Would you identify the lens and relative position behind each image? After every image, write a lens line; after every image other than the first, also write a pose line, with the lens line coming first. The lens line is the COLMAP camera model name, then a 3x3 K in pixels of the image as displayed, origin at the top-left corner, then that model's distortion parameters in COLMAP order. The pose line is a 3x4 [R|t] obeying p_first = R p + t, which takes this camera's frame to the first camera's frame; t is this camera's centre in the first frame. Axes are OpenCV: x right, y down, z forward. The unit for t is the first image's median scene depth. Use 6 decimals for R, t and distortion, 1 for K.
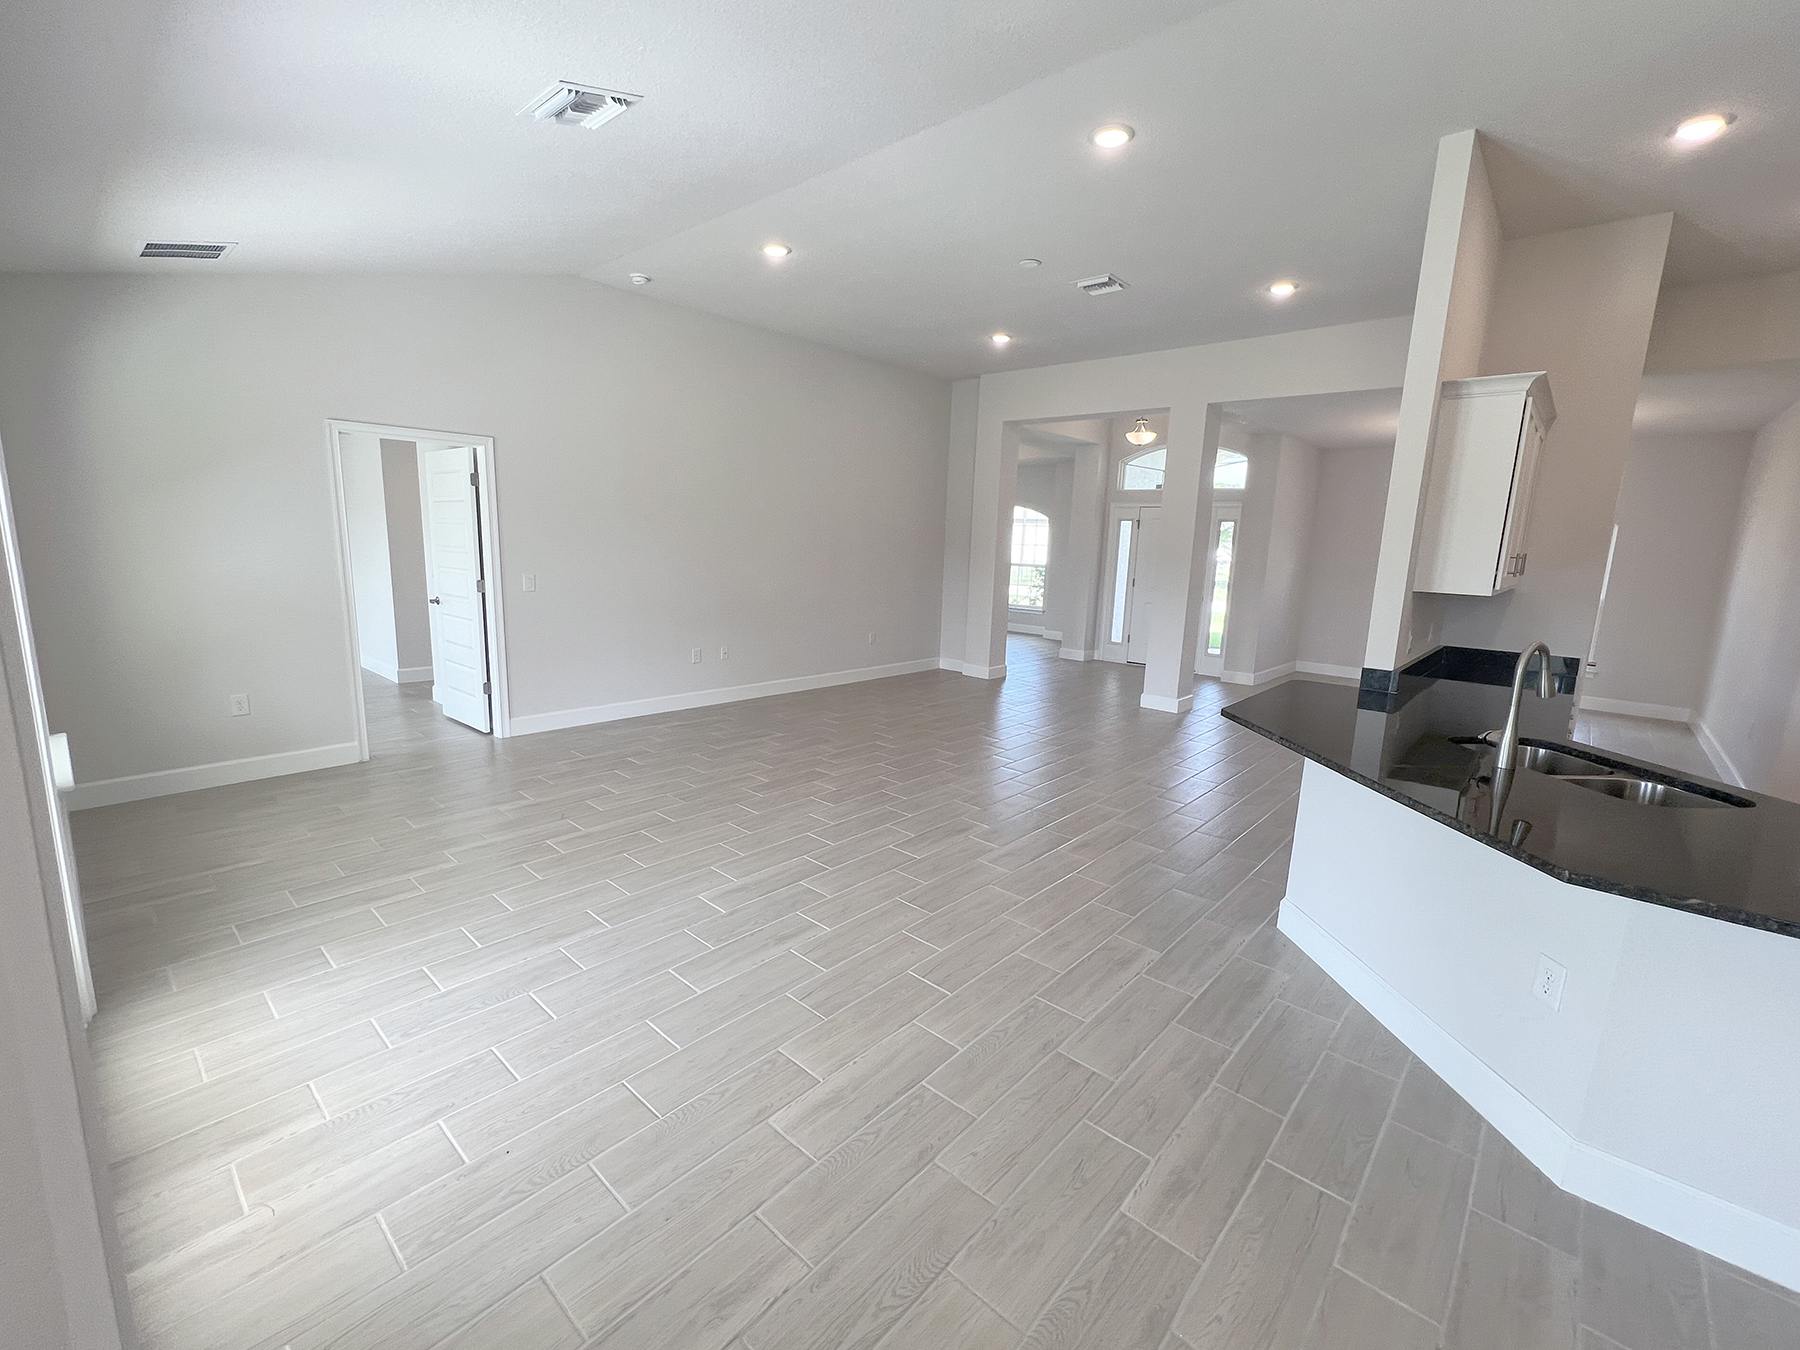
lens RADIAL K [[765.3, 0, 899.7], [0, 765.3, 675.7], [0, 0, 1]] dist [-0.002557, 0.000434]
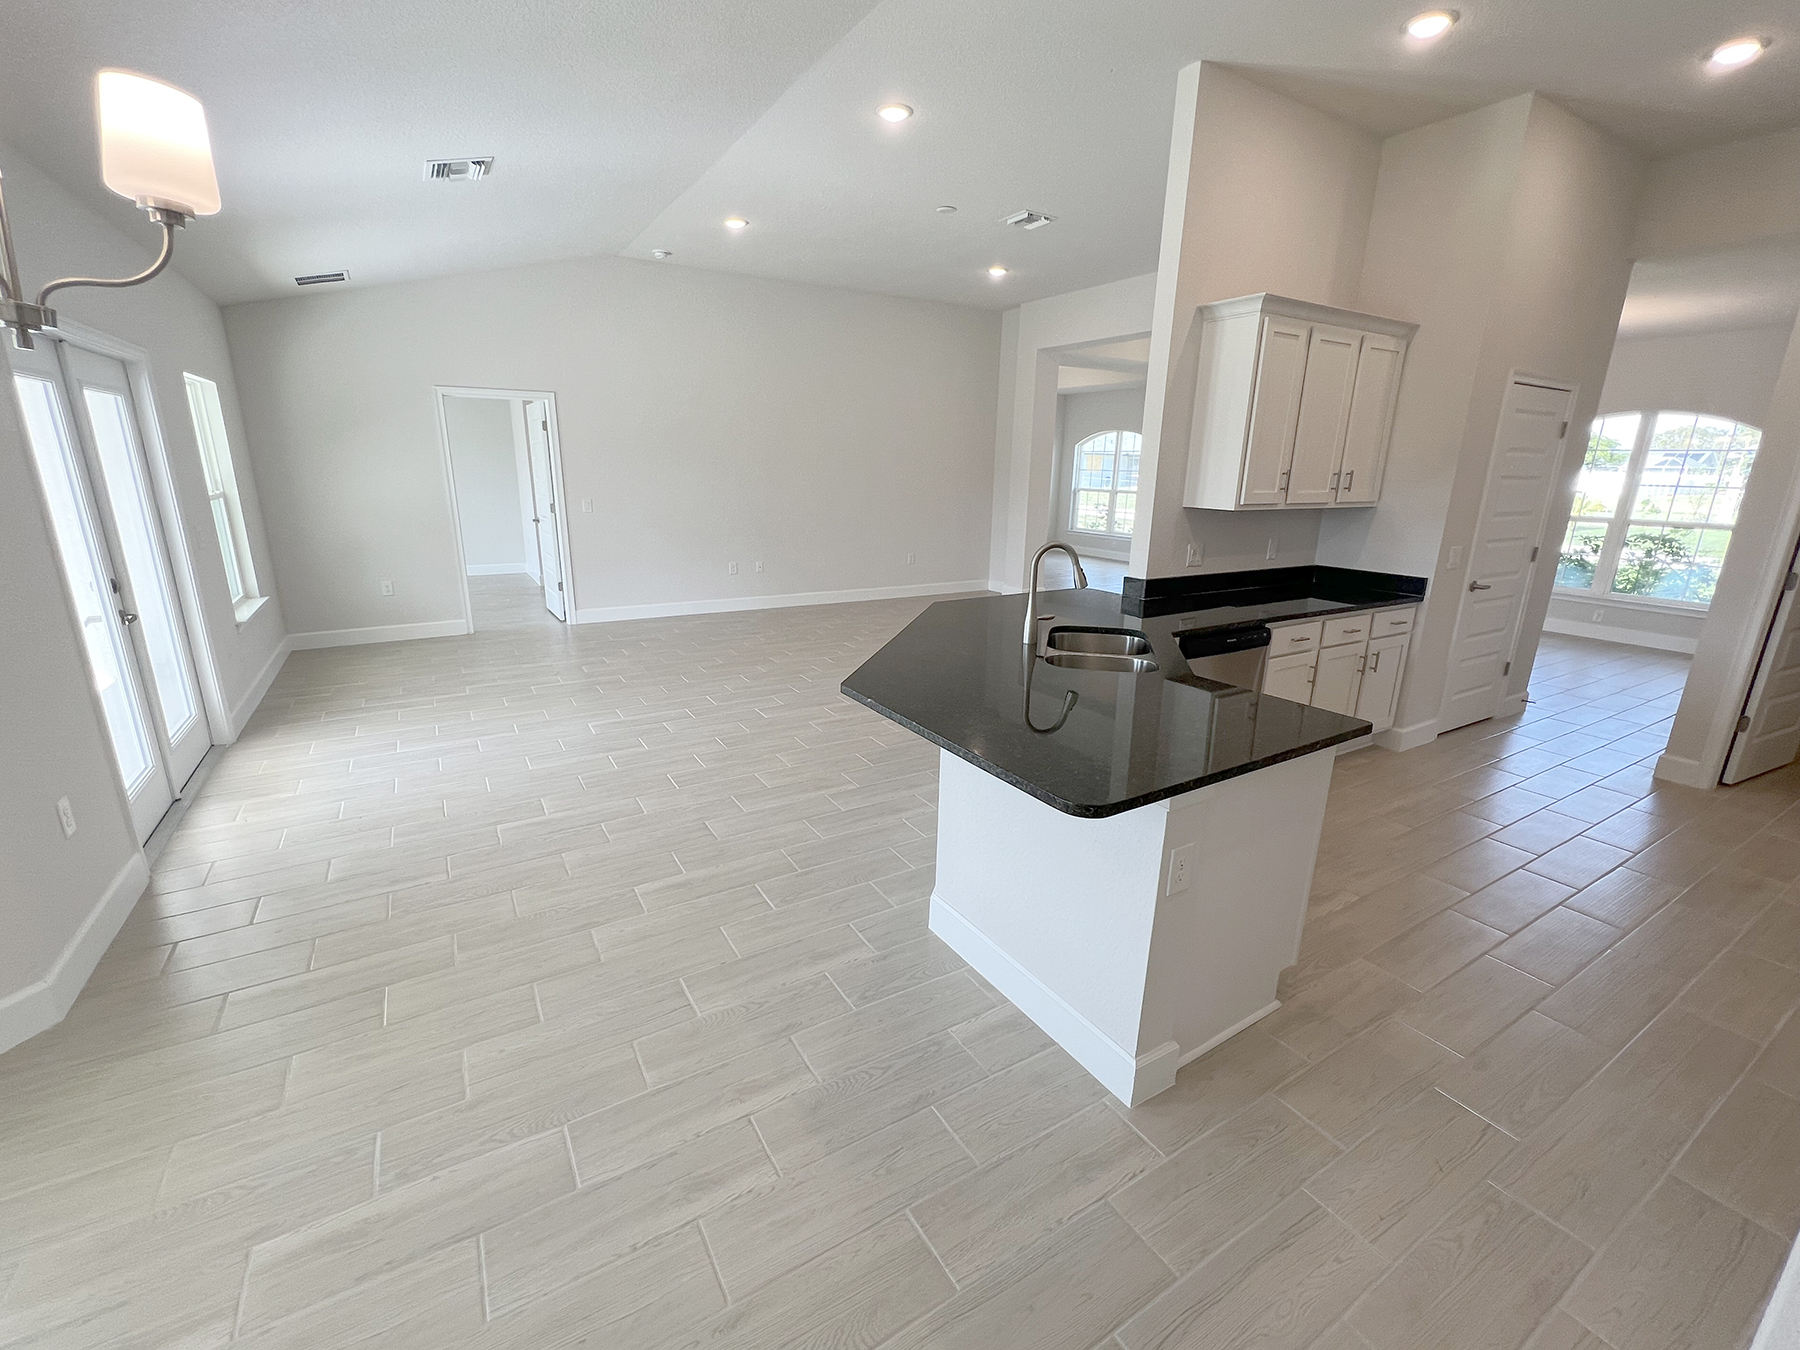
lens RADIAL K [[765.3, 0, 896.6], [0, 765.3, 675.4], [0, 0, 1]] dist [-0.002557, 0.000434]
pose [[0.957156, 0.060776, -0.283122, 0.509876], [-0.036419, 0.995229, 0.090518, 0.036447], [0.287273, -0.076329, 0.954803, -0.140567]]
